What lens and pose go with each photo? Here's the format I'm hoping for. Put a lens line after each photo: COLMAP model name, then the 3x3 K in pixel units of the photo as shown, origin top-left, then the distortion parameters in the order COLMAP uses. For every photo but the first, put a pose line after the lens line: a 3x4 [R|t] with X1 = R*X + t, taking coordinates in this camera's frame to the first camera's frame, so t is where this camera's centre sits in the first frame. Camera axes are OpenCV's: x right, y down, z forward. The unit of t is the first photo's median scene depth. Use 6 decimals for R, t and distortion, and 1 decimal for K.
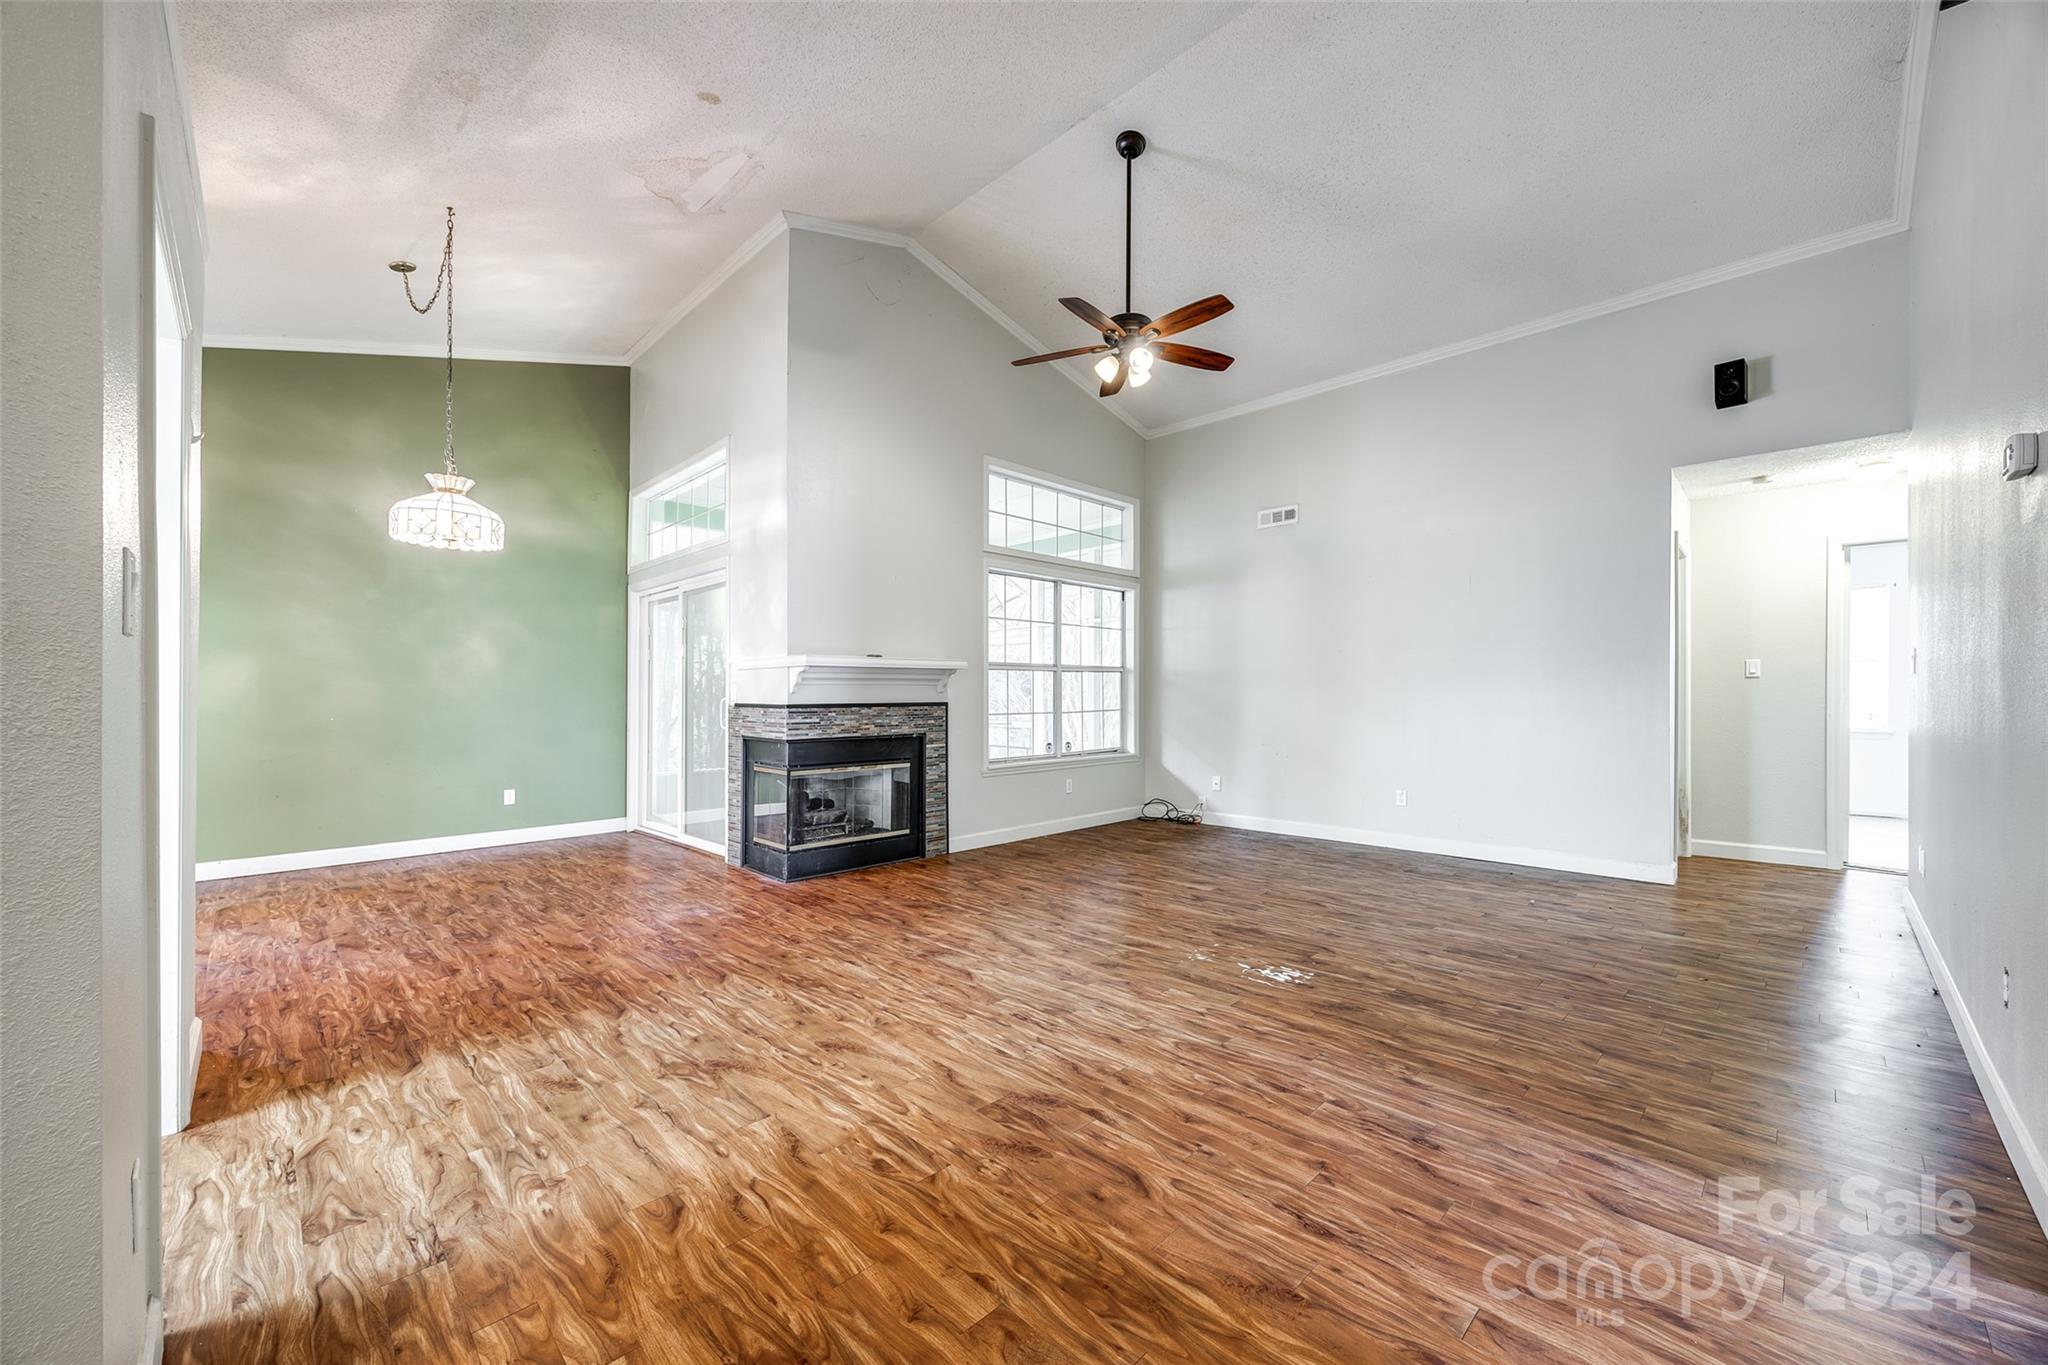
lens RADIAL K [[787.5, 0, 1026.6], [0, 787.5, 692.4], [0, 0, 1]] dist [-0.002268, -0.000152]
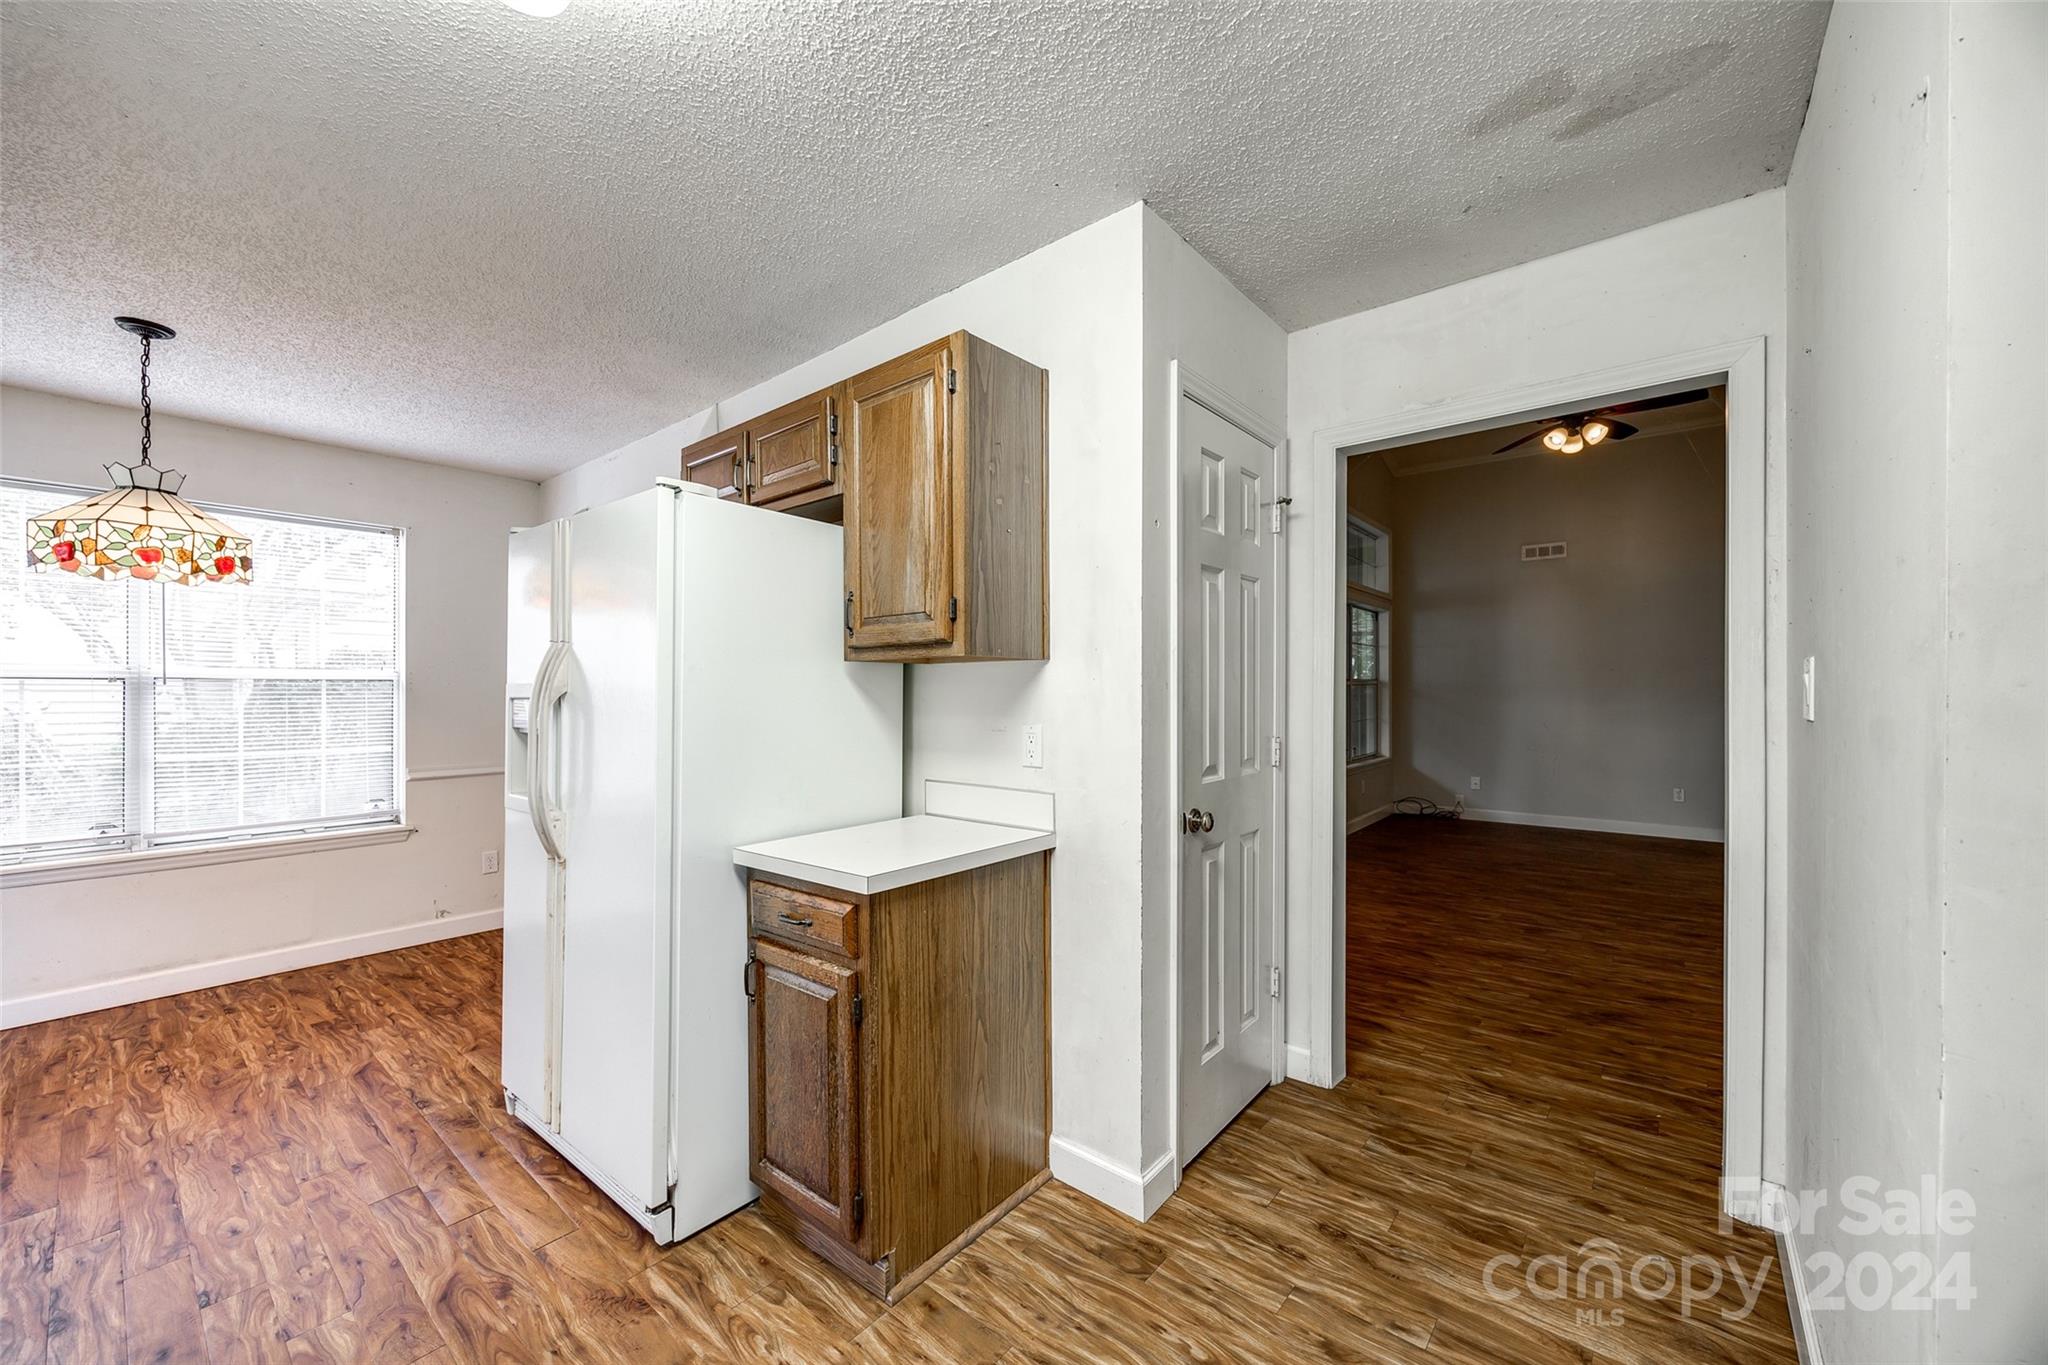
lens RADIAL K [[787.5, 0, 1027.6], [0, 787.5, 691.5], [0, 0, 1]] dist [-0.002268, -0.000152]
pose [[0.995057, 0.002829, 0.099268, -1.104742], [-0.003230, 0.999987, 0.003885, -0.042265], [-0.099256, -0.004186, 0.995053, -0.136624]]
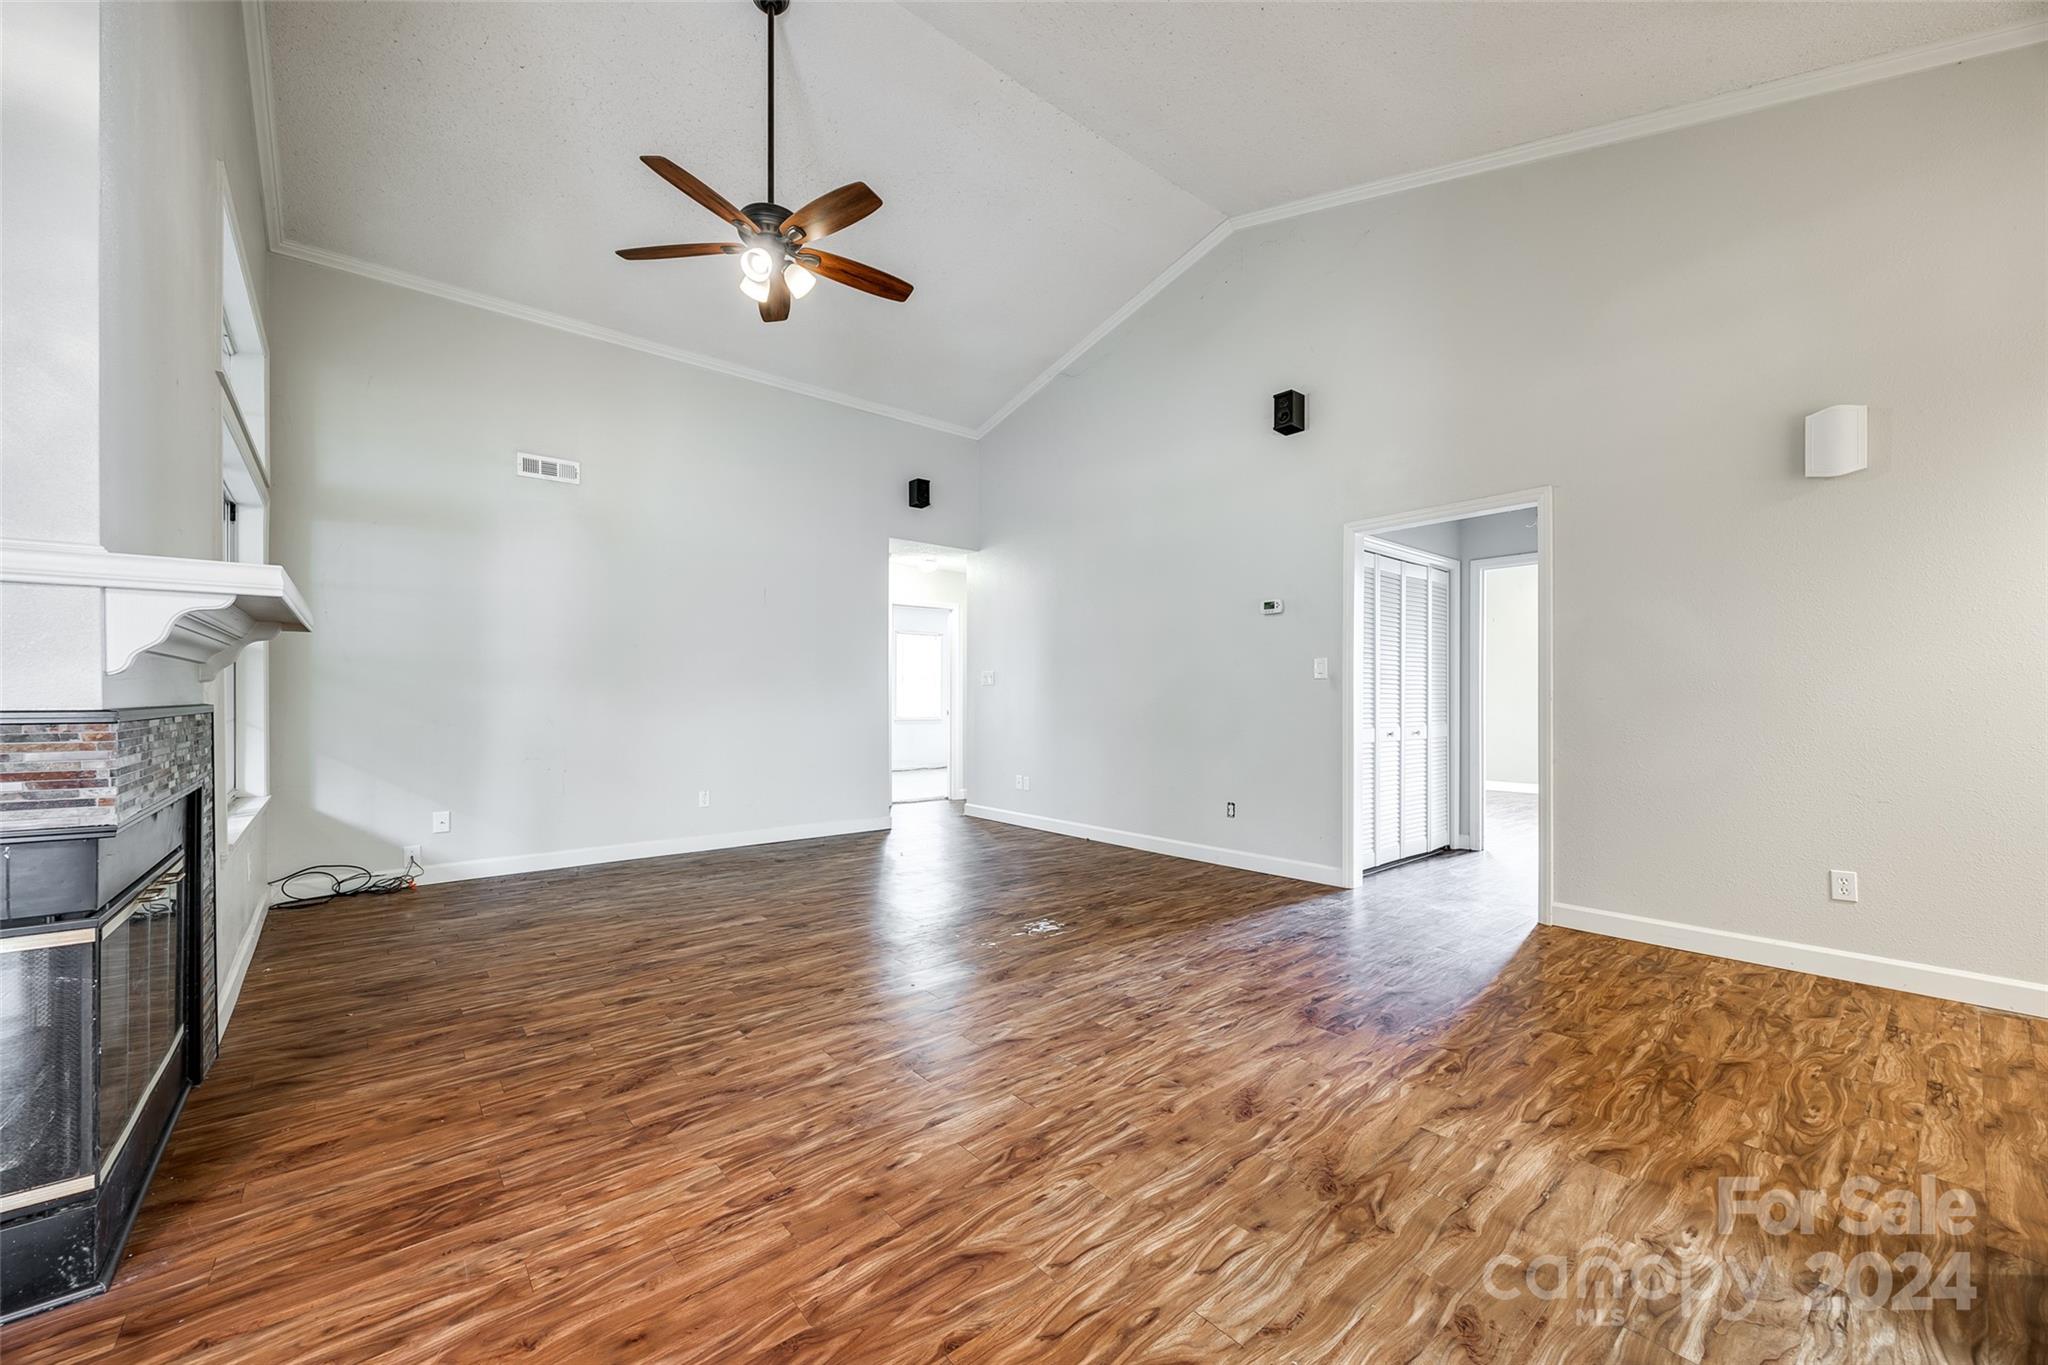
lens RADIAL K [[787.5, 0, 1030.3], [0, 787.5, 701.4], [0, 0, 1]] dist [-0.002268, -0.000152]
pose [[0.082033, 0.000505, 0.996630, -0.866679], [-0.003748, 0.999993, -0.000198, 0.017125], [-0.996623, -0.003719, 0.082034, 0.923004]]
